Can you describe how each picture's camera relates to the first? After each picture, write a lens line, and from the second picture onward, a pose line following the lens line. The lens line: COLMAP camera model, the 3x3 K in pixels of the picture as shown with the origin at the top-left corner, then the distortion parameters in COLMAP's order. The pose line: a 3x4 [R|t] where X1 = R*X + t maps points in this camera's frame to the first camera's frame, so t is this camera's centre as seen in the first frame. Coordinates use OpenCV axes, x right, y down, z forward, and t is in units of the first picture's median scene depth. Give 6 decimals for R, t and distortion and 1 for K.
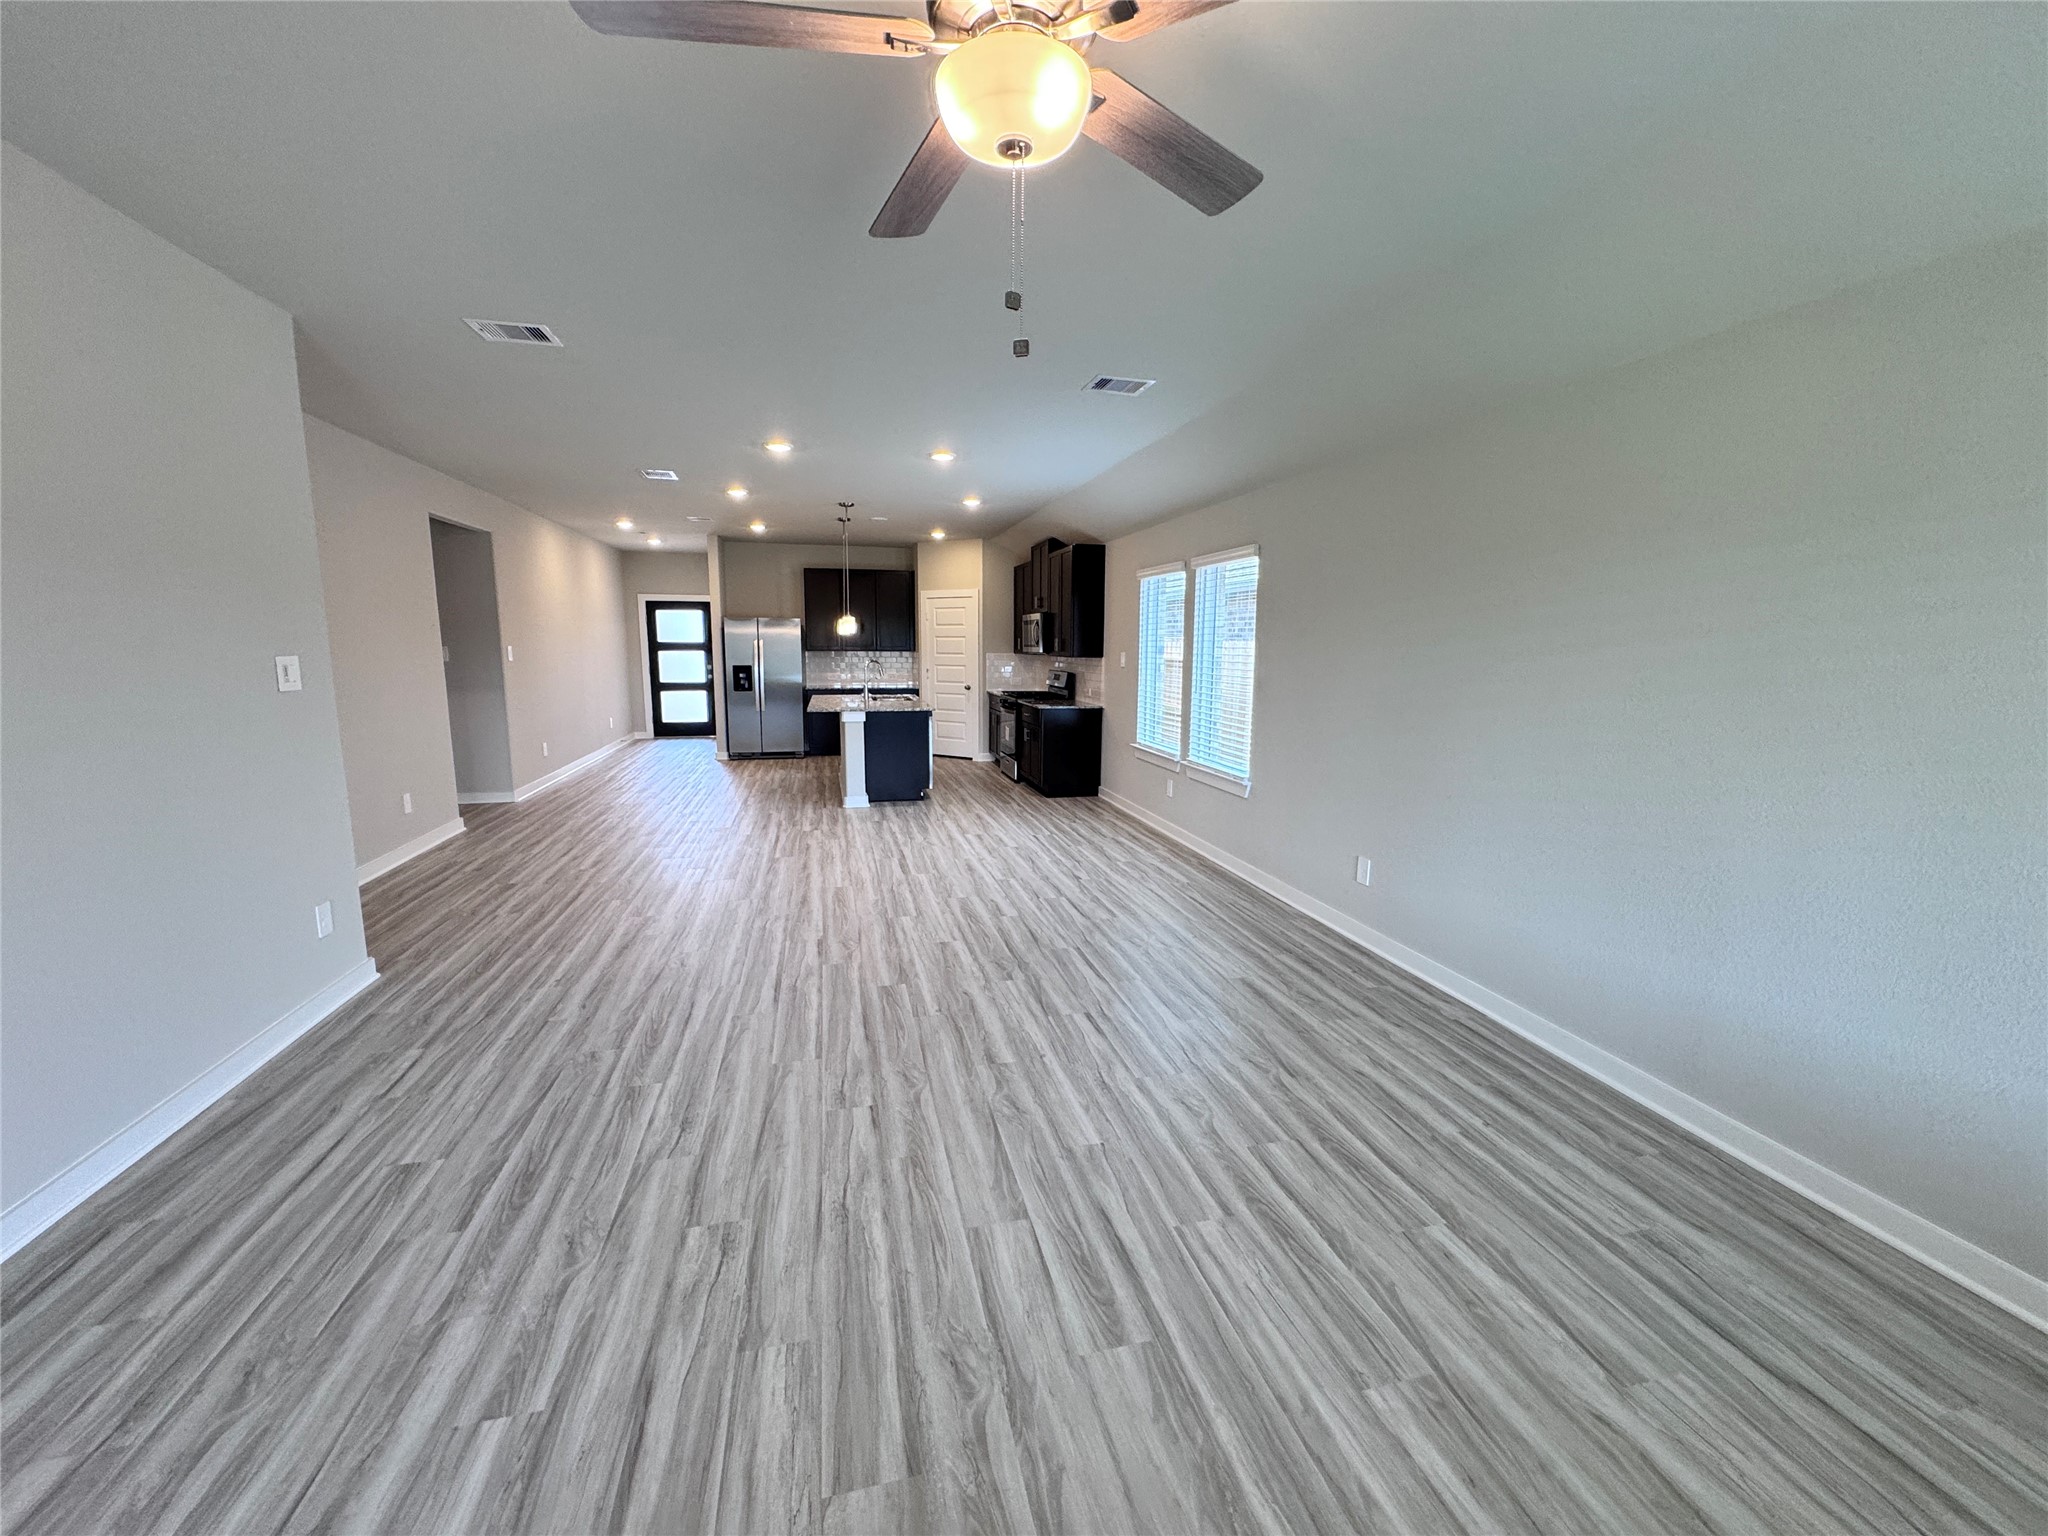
lens RADIAL K [[819.5, 0, 1021.0], [0, 819.5, 770.1], [0, 0, 1]] dist [0.002146, 0.000173]
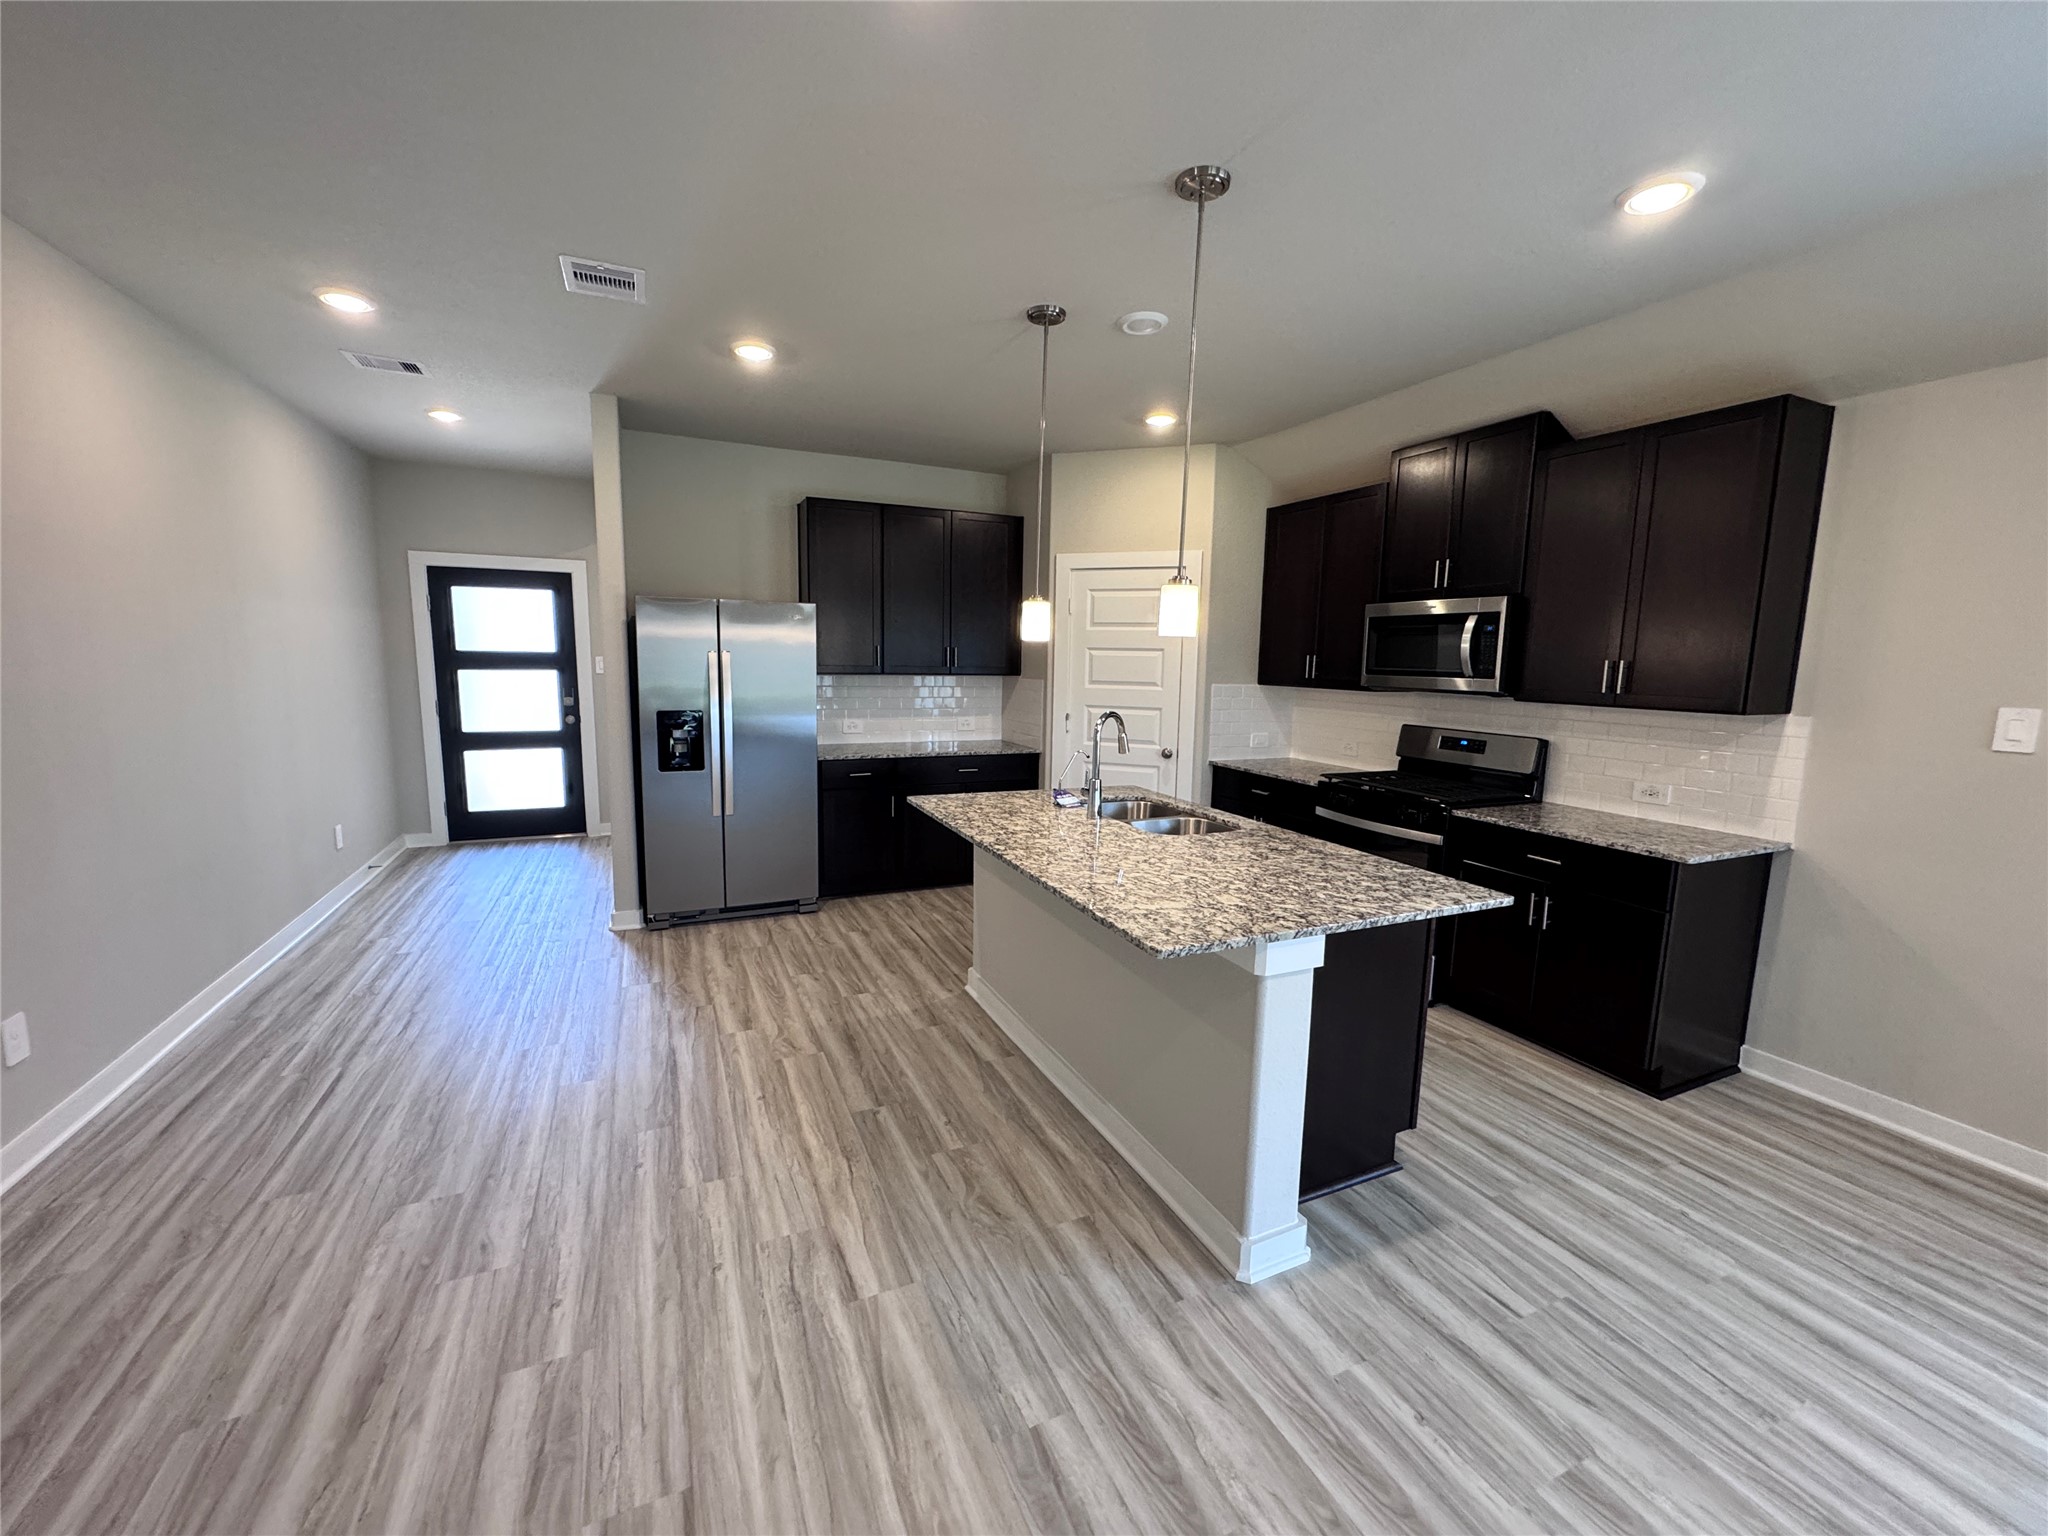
lens RADIAL K [[818.2, 0, 1023.4], [0, 818.2, 766.8], [0, 0, 1]] dist [-0.002300, 0.000541]
pose [[0.981343, -0.015105, 0.191673, -0.478749], [0.017993, 0.999749, -0.013334, -0.173832], [-0.191423, 0.016534, 0.981368, 1.066054]]
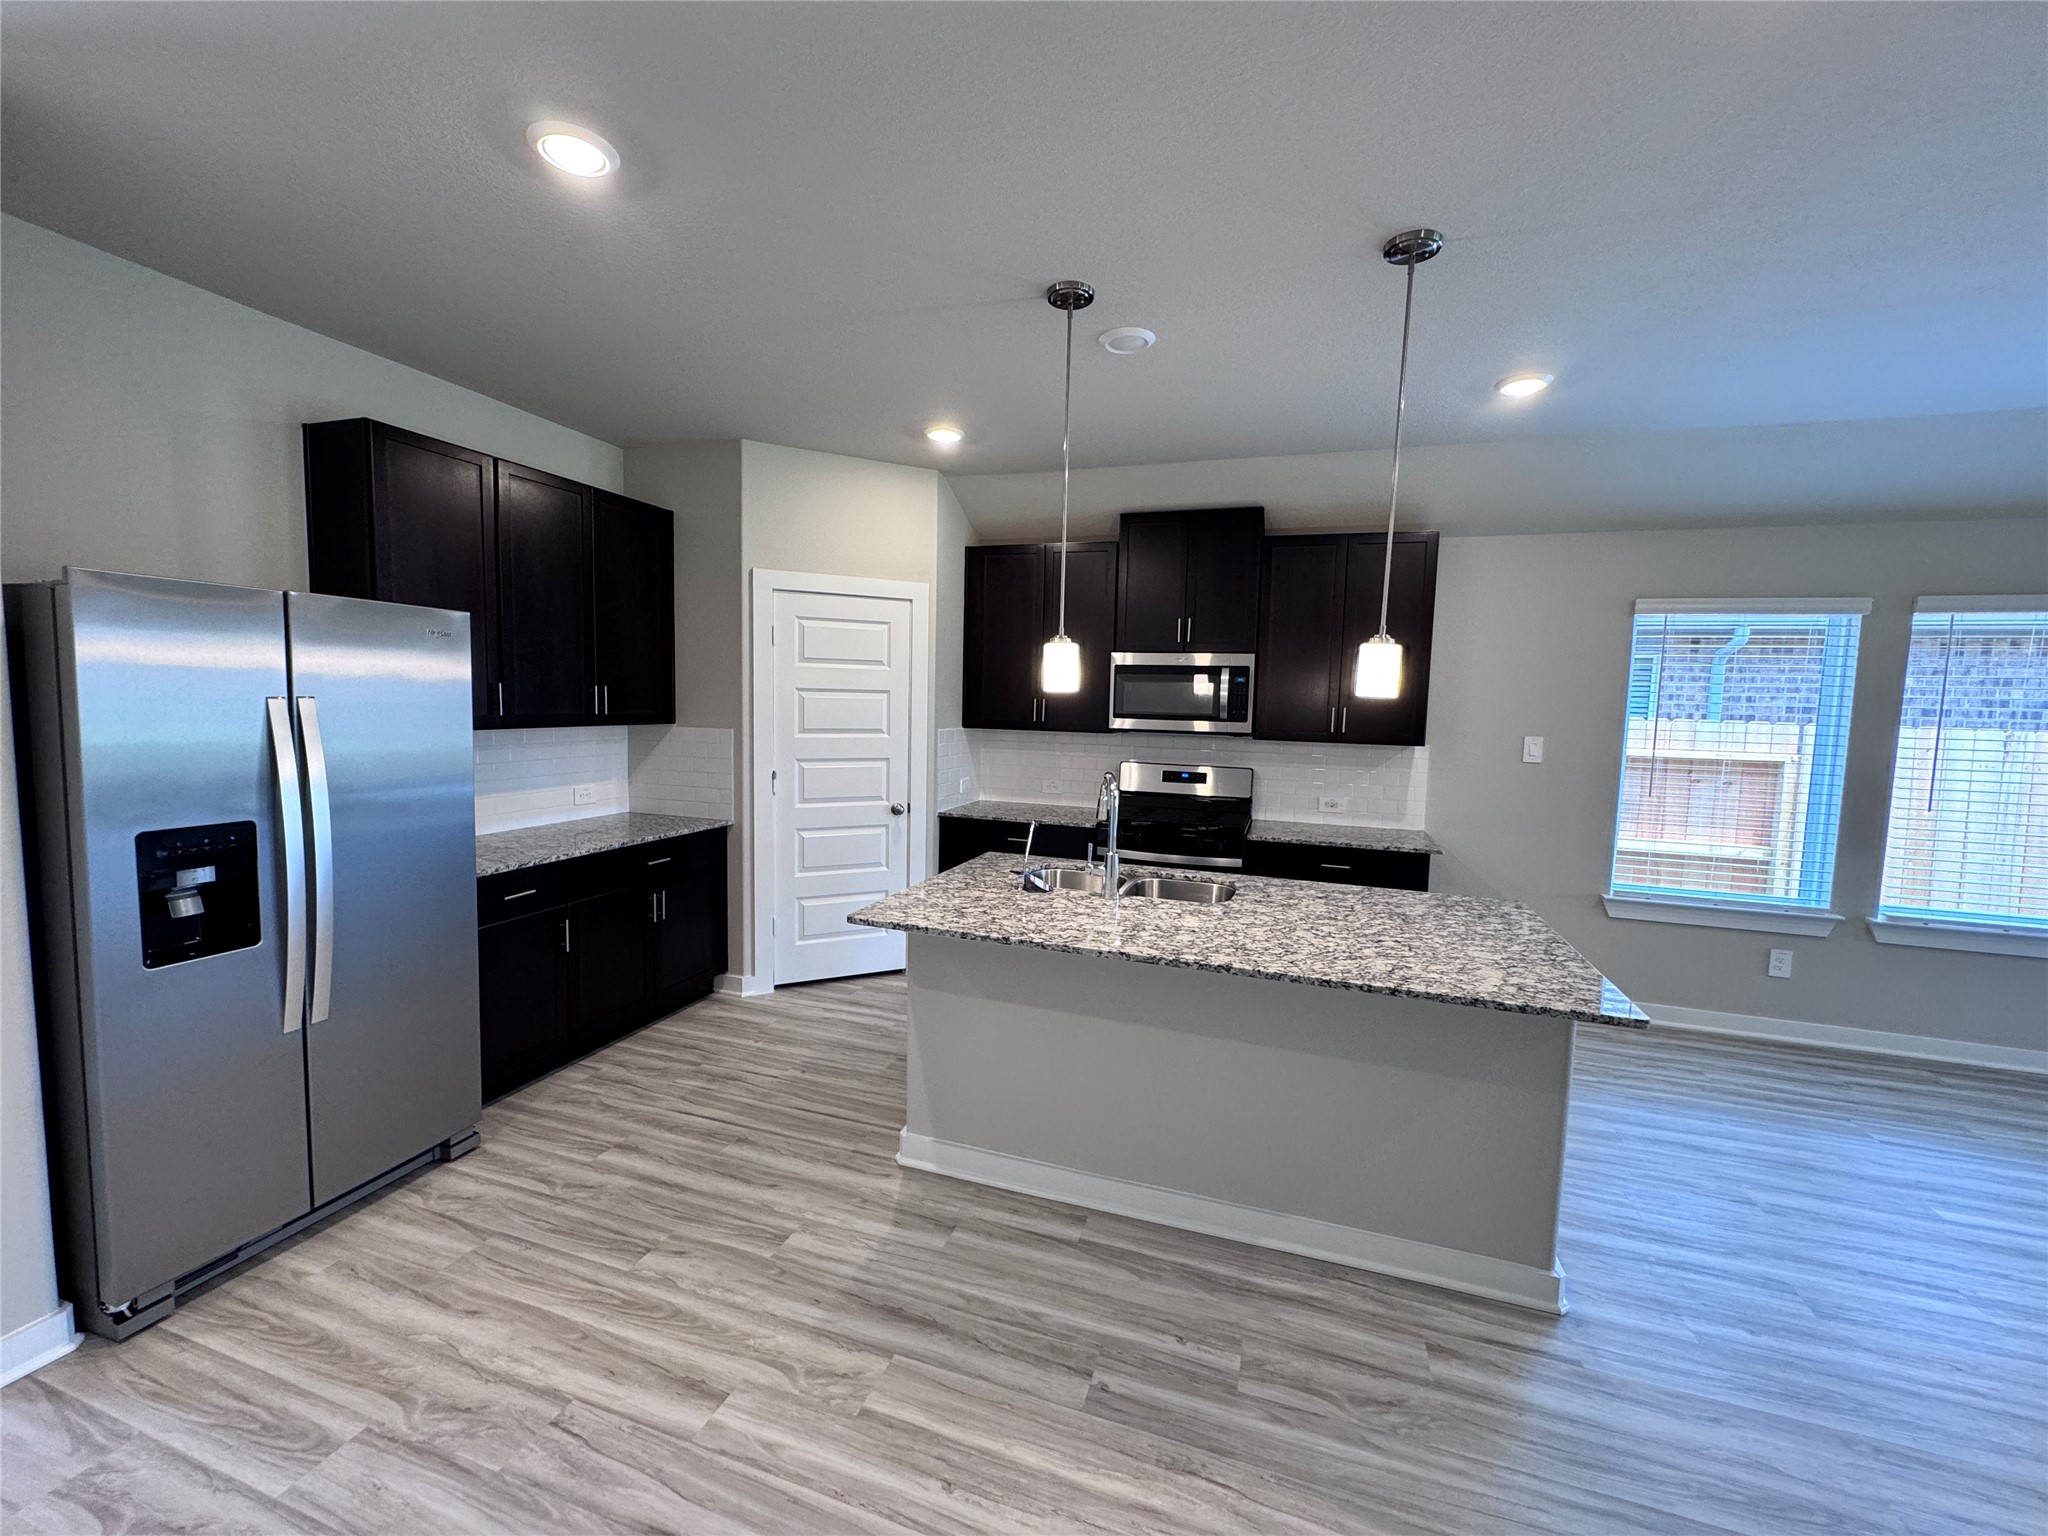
lens RADIAL K [[818.2, 0, 1023.4], [0, 818.2, 766.8], [0, 0, 1]] dist [-0.002300, 0.000541]
pose [[0.529348, -0.065526, 0.845871, -0.773650], [0.108836, 0.994020, 0.008893, -0.236405], [-0.841395, 0.087353, 0.533314, 1.414362]]
